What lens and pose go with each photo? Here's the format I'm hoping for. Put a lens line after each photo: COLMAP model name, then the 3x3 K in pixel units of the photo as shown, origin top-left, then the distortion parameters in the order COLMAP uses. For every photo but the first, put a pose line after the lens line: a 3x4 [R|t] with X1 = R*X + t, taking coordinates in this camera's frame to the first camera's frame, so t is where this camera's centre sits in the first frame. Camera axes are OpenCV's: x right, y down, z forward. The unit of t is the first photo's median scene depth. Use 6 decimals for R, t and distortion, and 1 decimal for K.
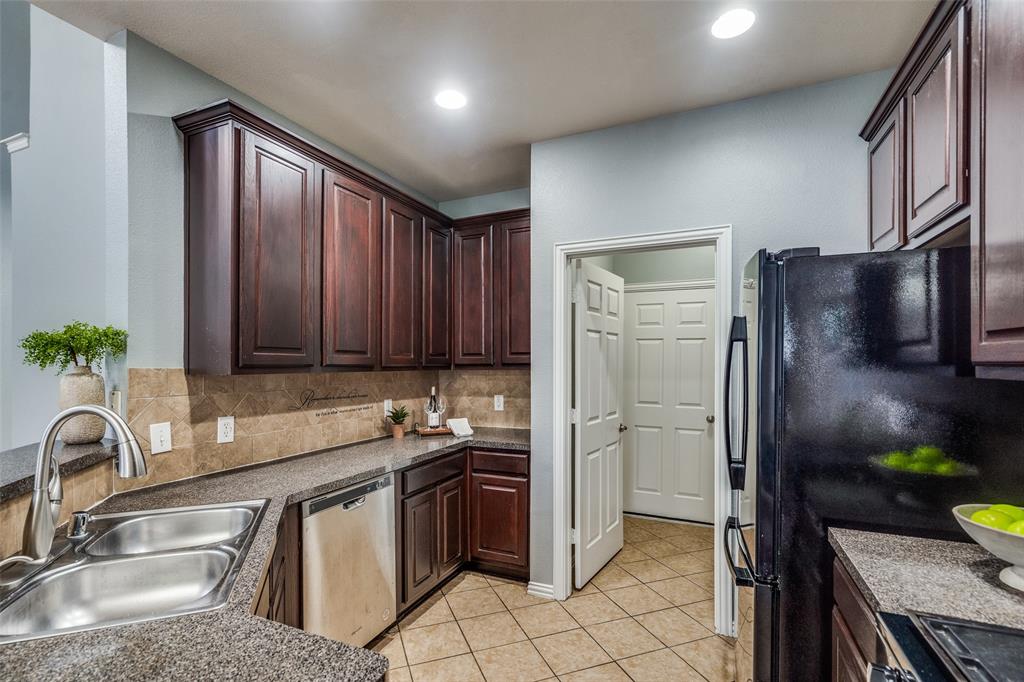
lens RADIAL K [[460.7, 0, 508.6], [0, 460.7, 366.4], [0, 0, 1]] dist [-0.000099, 0.000127]
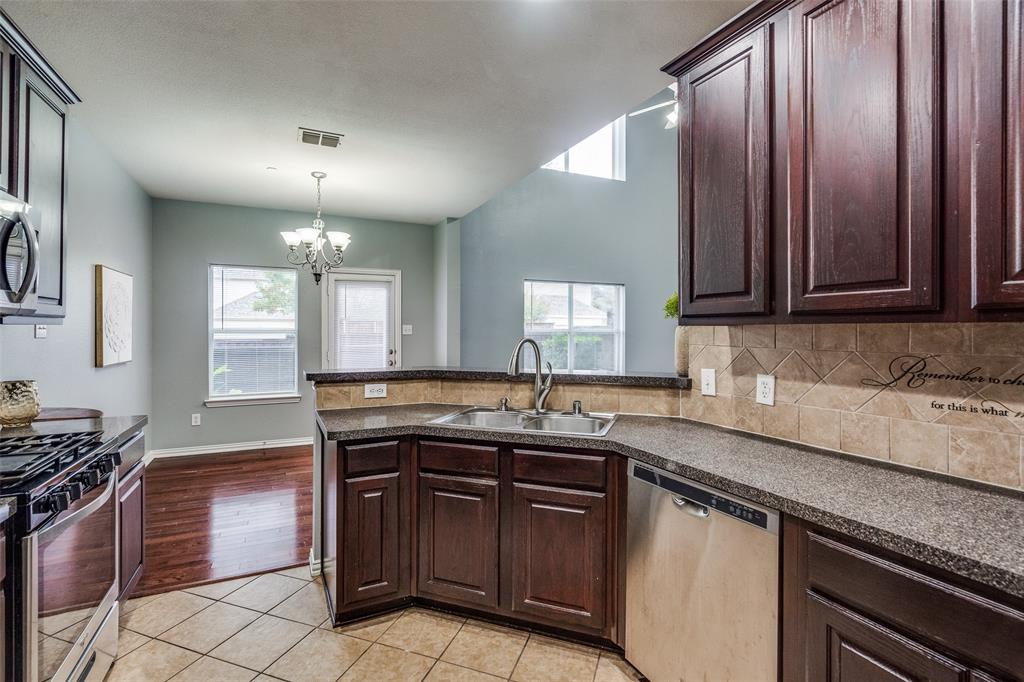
lens RADIAL K [[471.2, 0, 506.3], [0, 471.2, 329.8], [0, 0, 1]] dist [-0.004426, 0.000327]
pose [[-0.637898, -0.001572, -0.770119, 0.308417], [-0.005263, 0.999983, 0.002319, 0.019179], [0.770102, 0.005532, -0.637896, 0.944632]]
